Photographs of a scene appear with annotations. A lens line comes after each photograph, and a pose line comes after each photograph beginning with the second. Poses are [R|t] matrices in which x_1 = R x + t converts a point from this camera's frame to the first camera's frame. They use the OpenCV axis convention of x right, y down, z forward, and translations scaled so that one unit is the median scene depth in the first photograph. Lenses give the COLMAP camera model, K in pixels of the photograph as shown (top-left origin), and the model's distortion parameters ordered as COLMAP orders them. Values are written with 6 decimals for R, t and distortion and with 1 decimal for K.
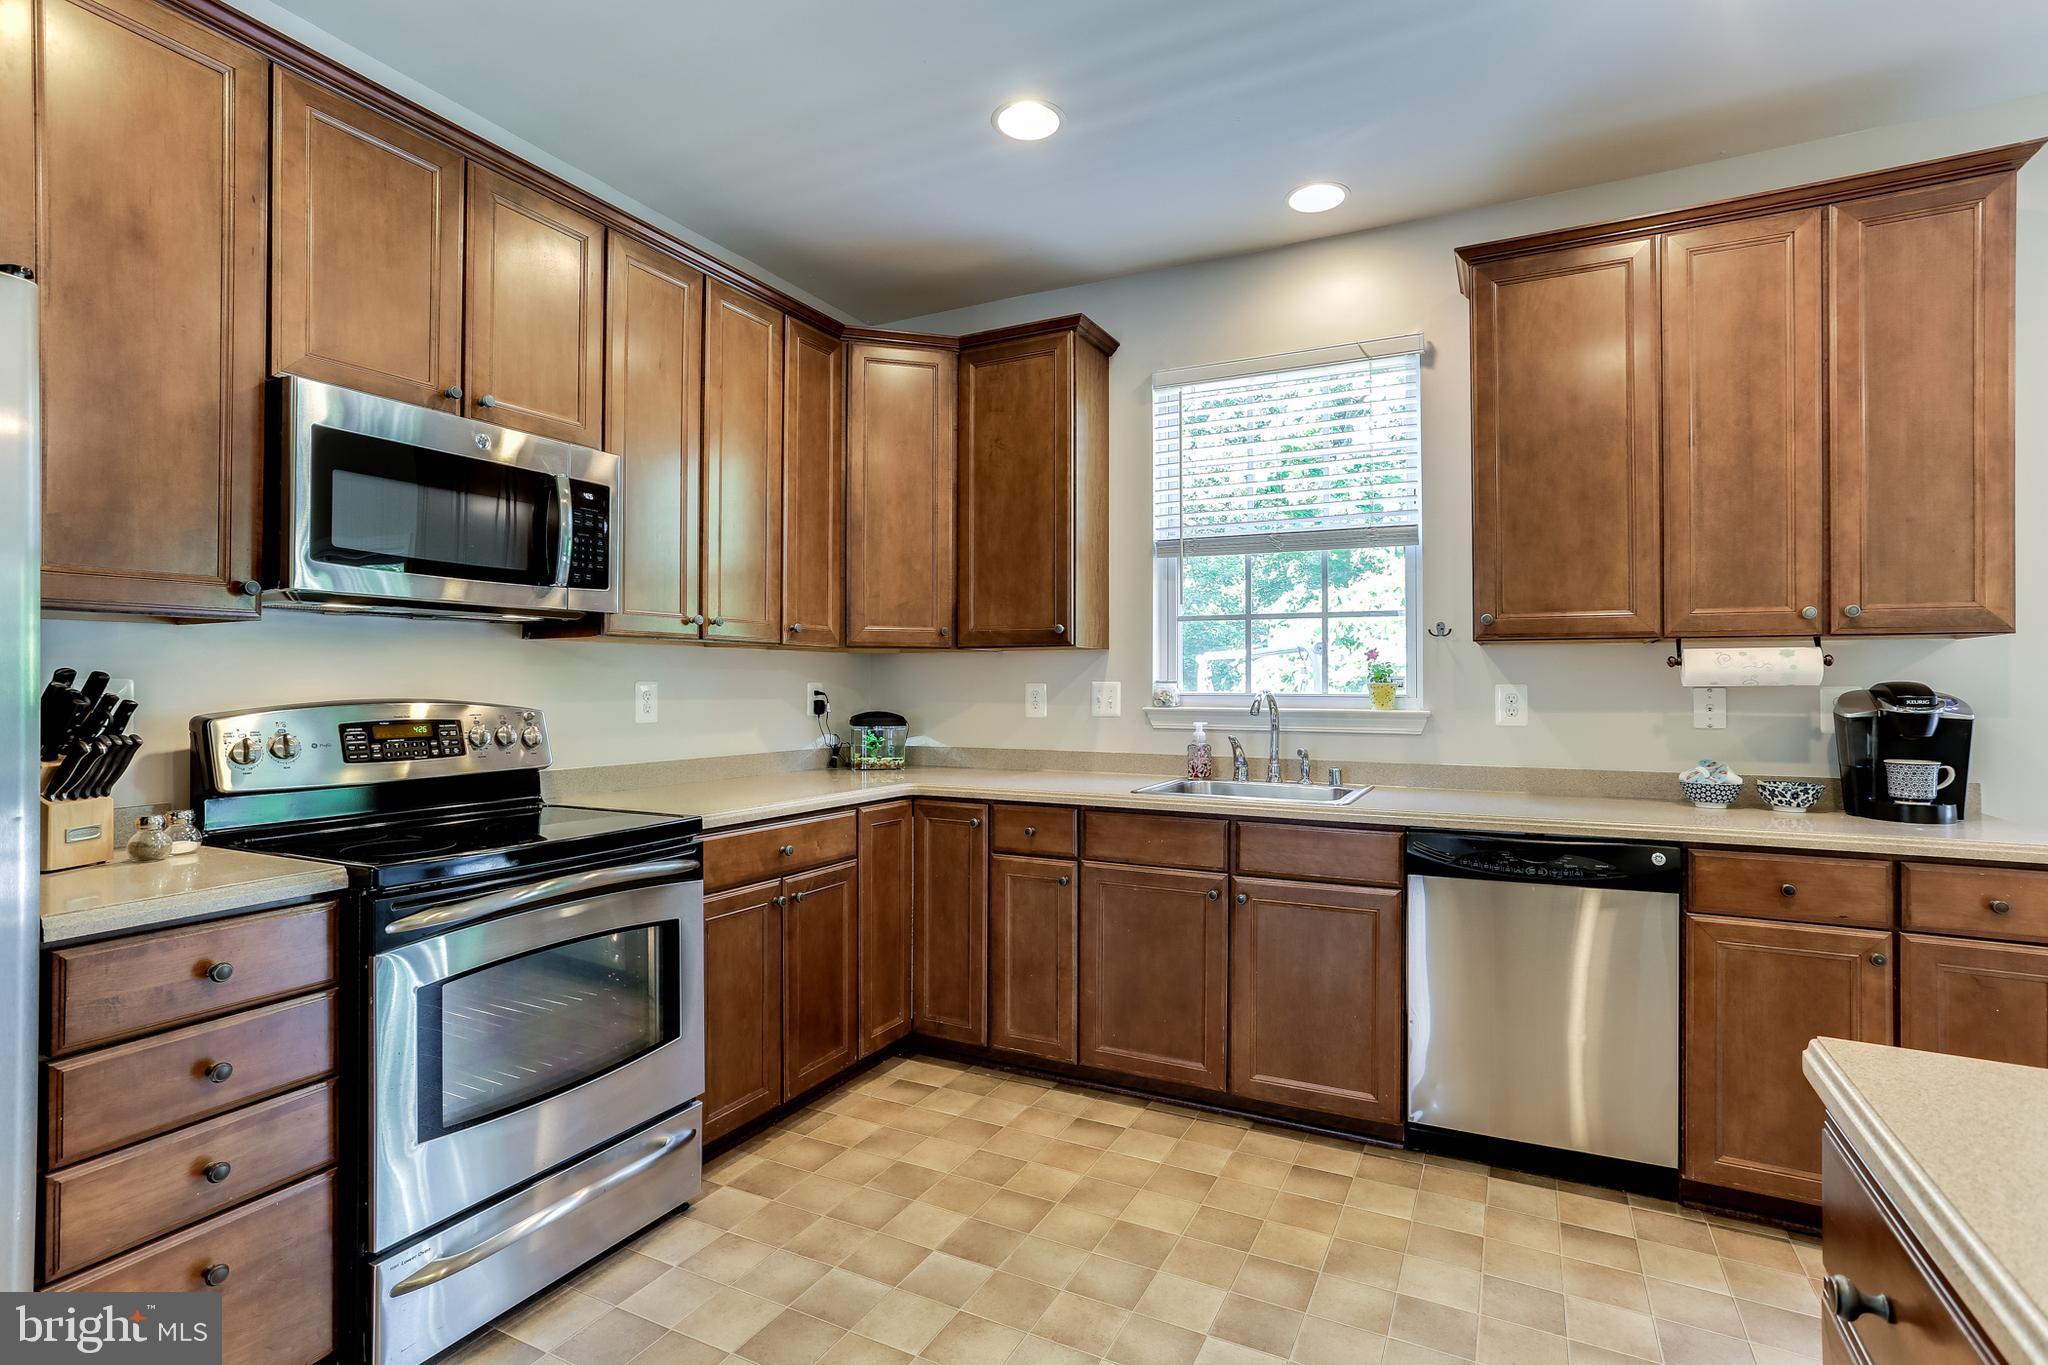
lens RADIAL K [[994.4, 0, 1022.7], [0, 994.4, 674.2], [0, 0, 1]] dist [-0.039262, 0.022890]
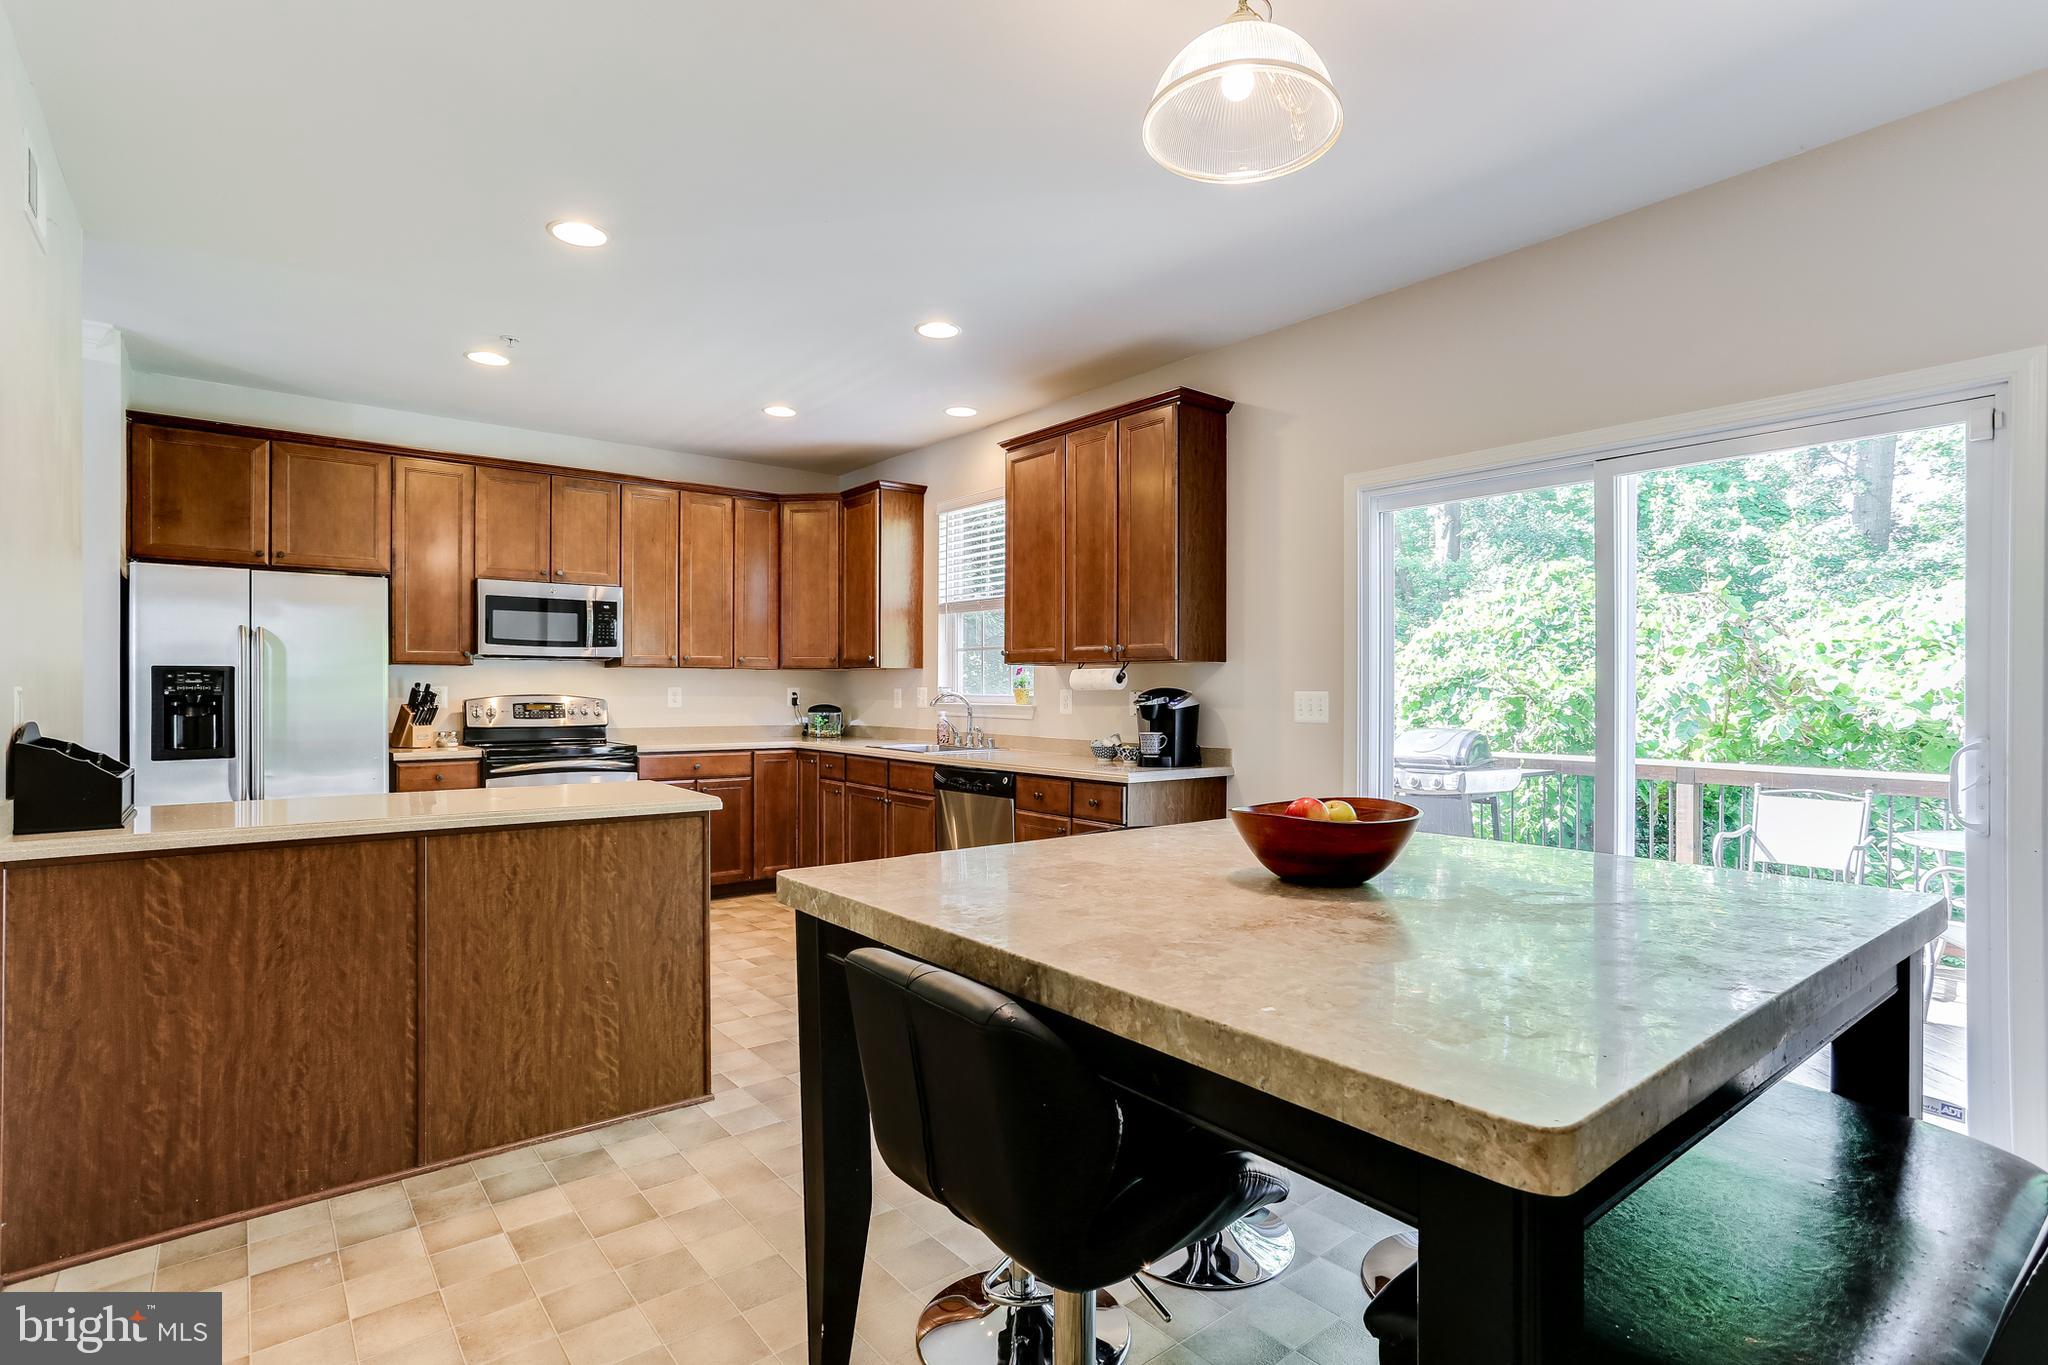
lens RADIAL K [[994.4, 0, 1022.7], [0, 994.4, 674.2], [0, 0, 1]] dist [-0.039262, 0.022890]
pose [[0.911845, -0.004649, -0.410509, 1.337810], [0.002269, 0.999978, -0.006284, -0.005445], [0.410529, 0.004799, 0.911835, -0.680705]]
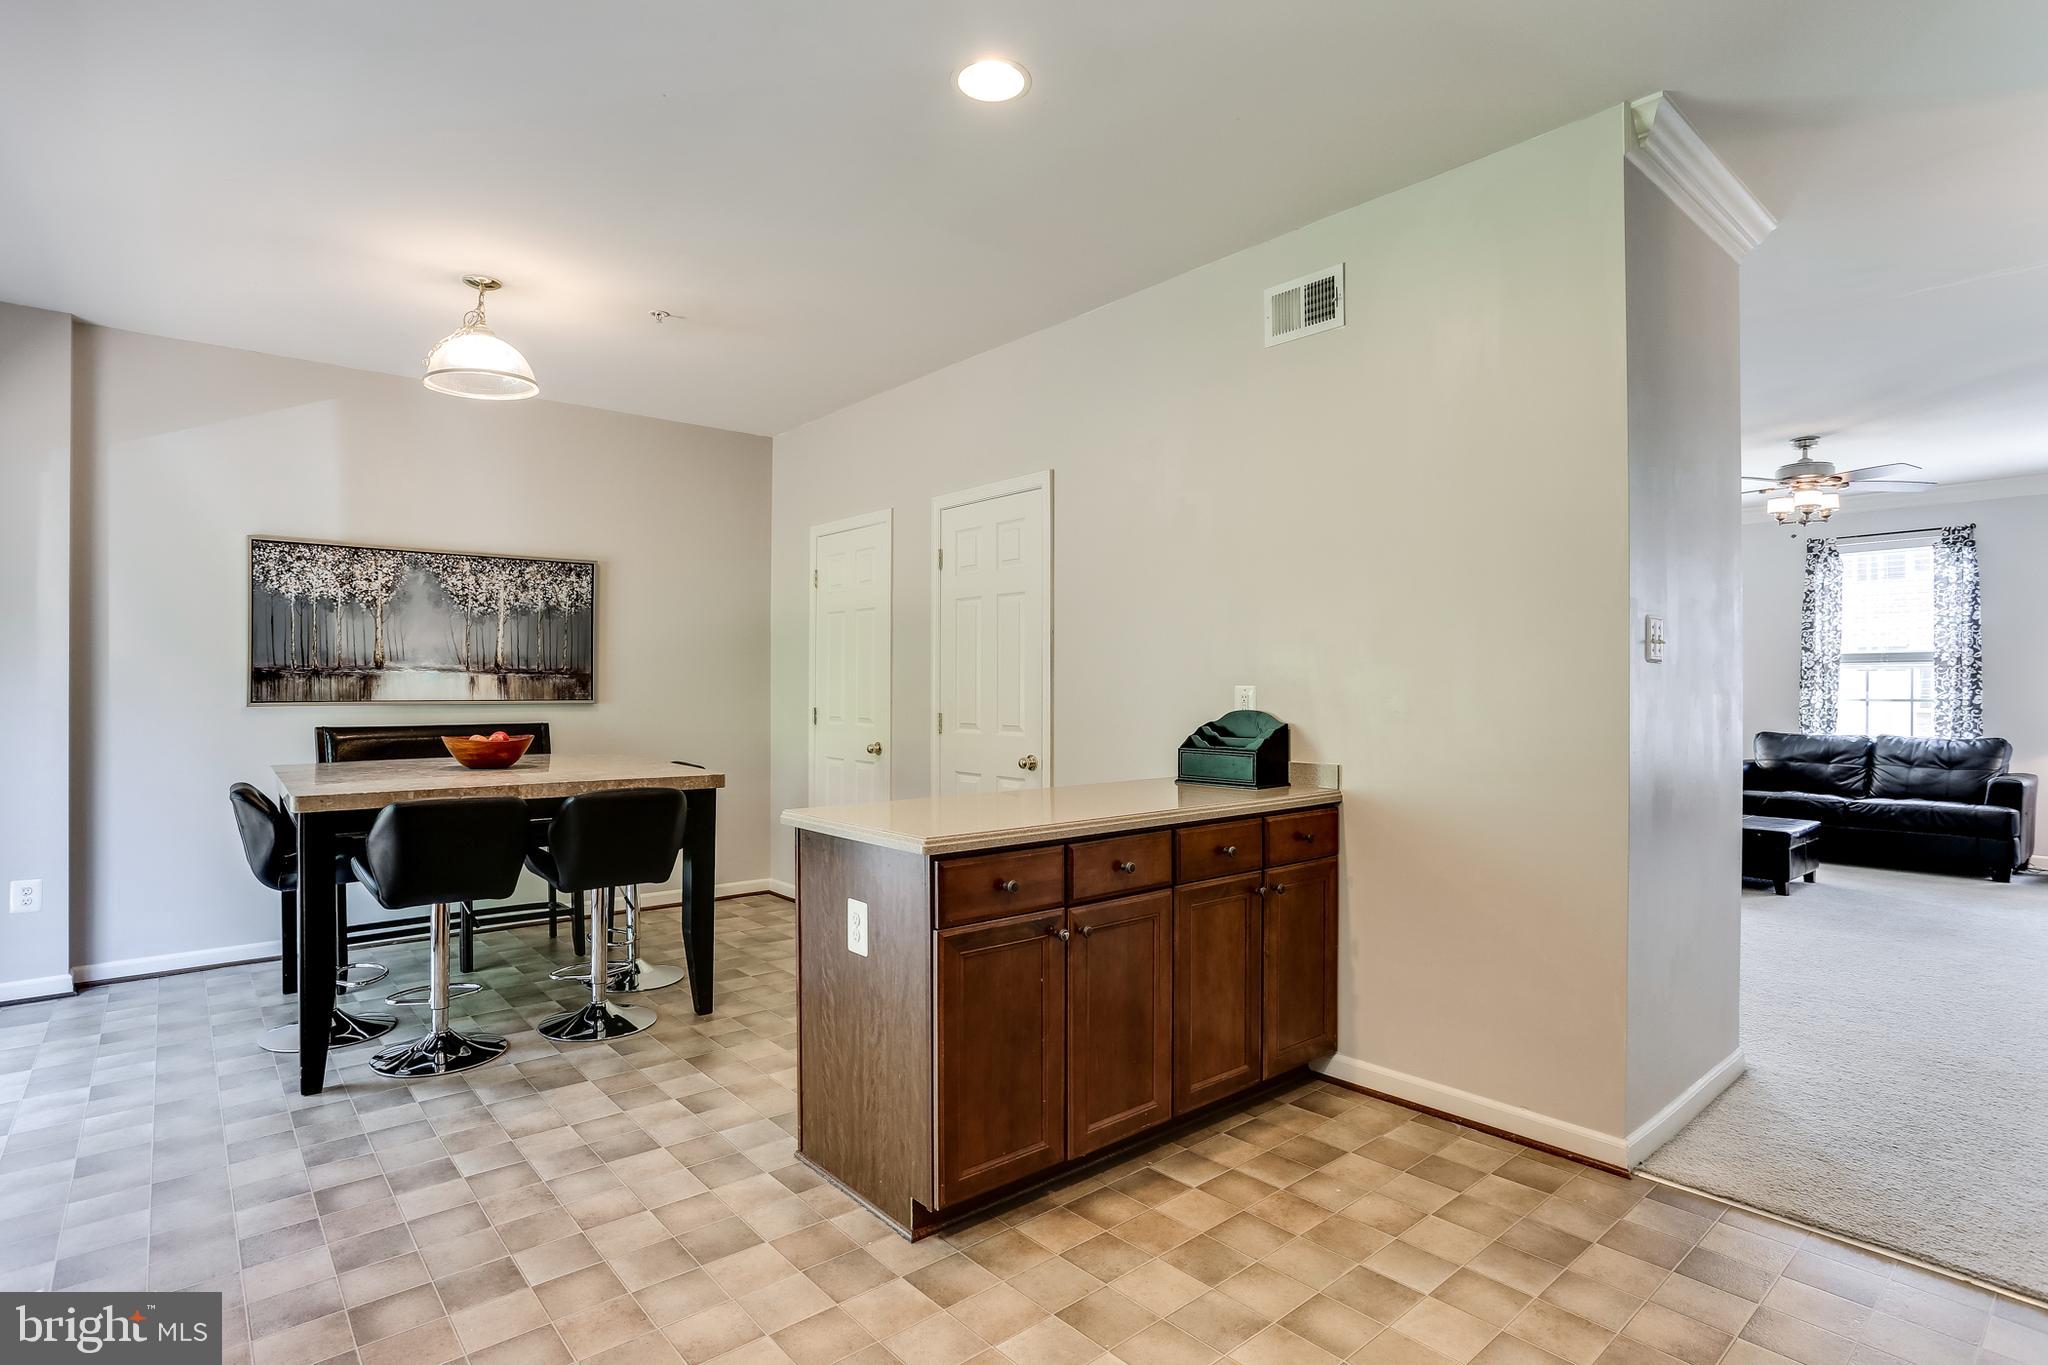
lens RADIAL K [[978.0, 0, 1027.1], [0, 978.0, 691.9], [0, 0, 1]] dist [-0.032060, 0.010028]
pose [[-0.930423, -0.003799, 0.366468, -0.743047], [-0.004294, 0.999991, -0.000534, 0.007392], [-0.366463, -0.002071, -0.930430, 1.435844]]
